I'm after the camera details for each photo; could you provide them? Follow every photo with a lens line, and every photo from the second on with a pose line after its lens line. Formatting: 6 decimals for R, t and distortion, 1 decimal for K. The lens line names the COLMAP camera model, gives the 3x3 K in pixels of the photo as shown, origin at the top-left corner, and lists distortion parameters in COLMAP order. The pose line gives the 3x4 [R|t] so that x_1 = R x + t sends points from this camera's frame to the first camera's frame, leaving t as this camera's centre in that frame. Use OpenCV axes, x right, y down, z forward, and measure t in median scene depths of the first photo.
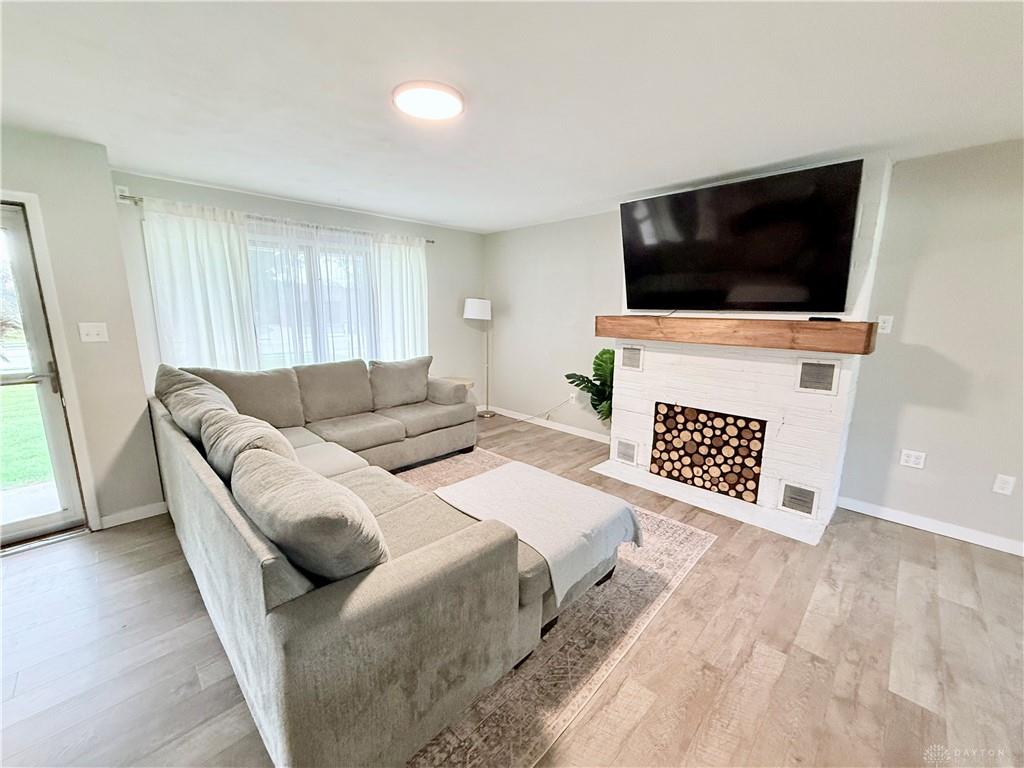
lens RADIAL K [[409.3, 0, 508.4], [0, 409.3, 383.3], [0, 0, 1]] dist [0.000953, -0.000212]
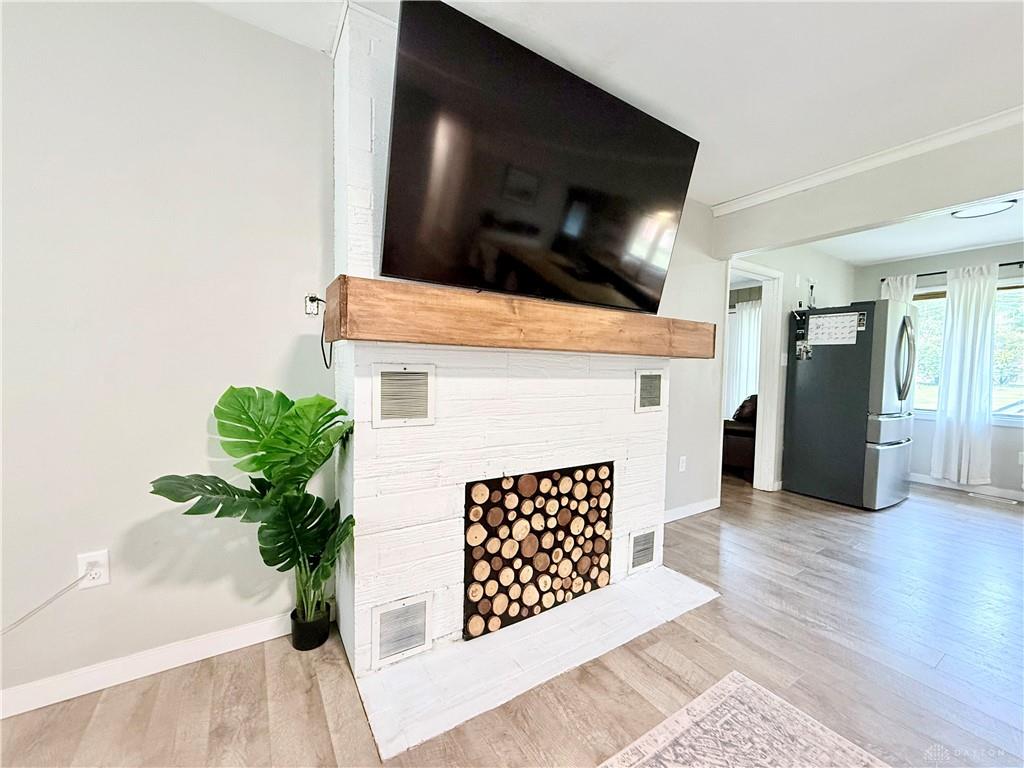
lens RADIAL K [[409.3, 0, 513.5], [0, 409.3, 384.0], [0, 0, 1]] dist [0.000953, -0.000212]
pose [[0.208323, -0.043169, 0.977107, -0.083613], [0.157584, 0.987455, 0.010029, -0.066696], [-0.965282, 0.151887, 0.212512, 0.885618]]
